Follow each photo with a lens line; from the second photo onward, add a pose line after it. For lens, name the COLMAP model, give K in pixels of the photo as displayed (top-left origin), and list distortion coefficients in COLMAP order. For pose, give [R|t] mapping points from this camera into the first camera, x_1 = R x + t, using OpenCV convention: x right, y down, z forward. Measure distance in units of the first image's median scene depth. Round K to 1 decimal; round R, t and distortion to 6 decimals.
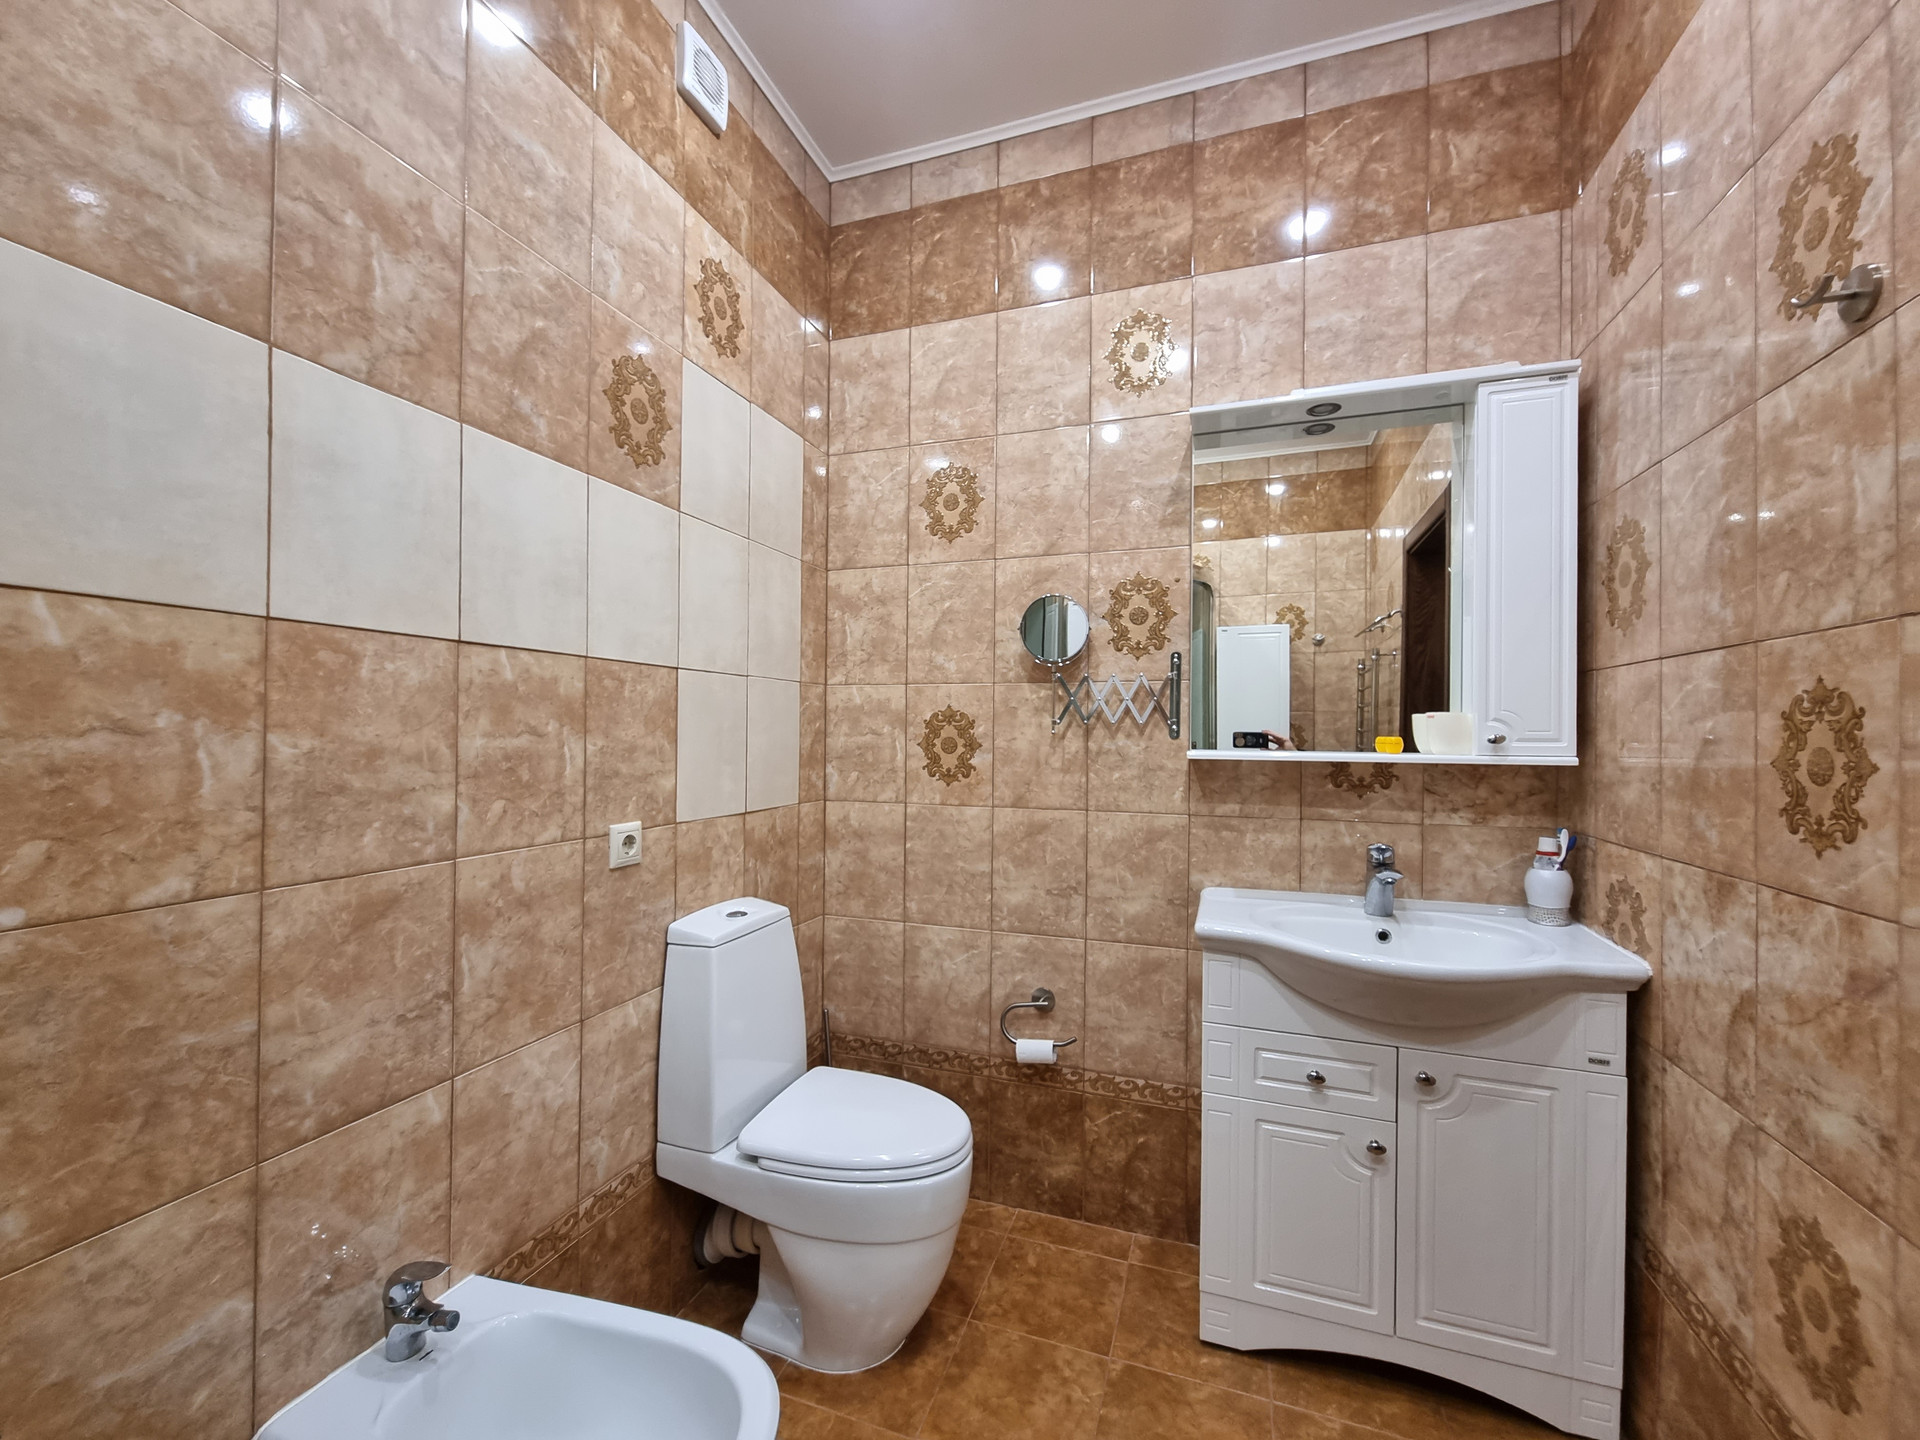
lens RADIAL K [[786.3, 0, 954.5], [0, 786.3, 732.8], [0, 0, 1]] dist [0.003308, -0.002192]
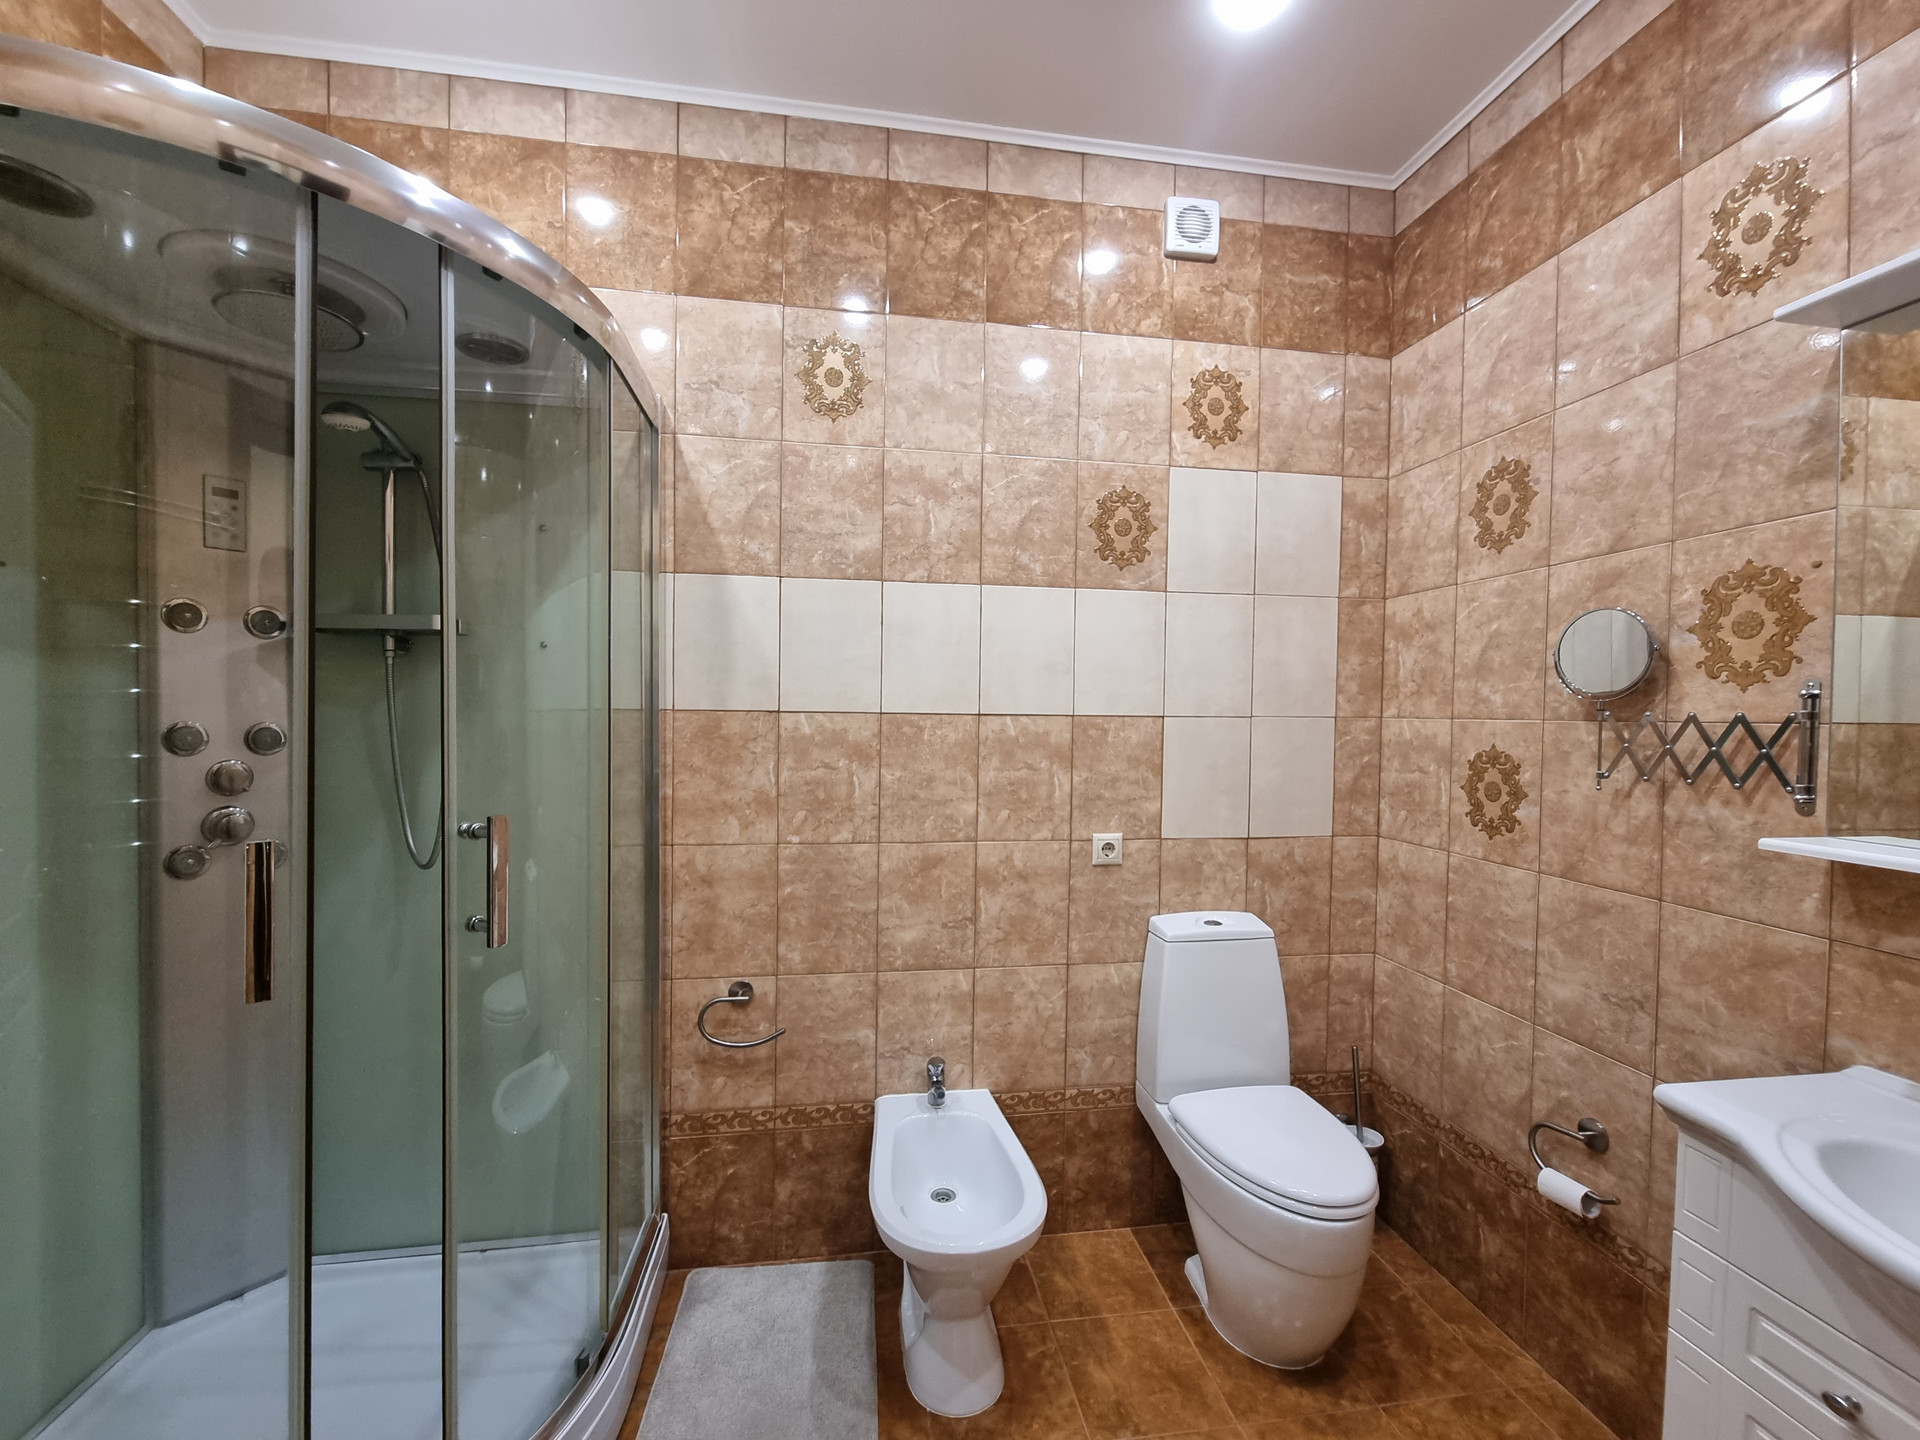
lens RADIAL K [[786.3, 0, 954.5], [0, 786.3, 732.8], [0, 0, 1]] dist [0.003308, -0.002192]
pose [[0.473473, 0.019924, -0.880583, 0.505402], [-0.007441, 0.999799, 0.018620, -0.064694], [0.880777, -0.002263, 0.473526, 0.089665]]
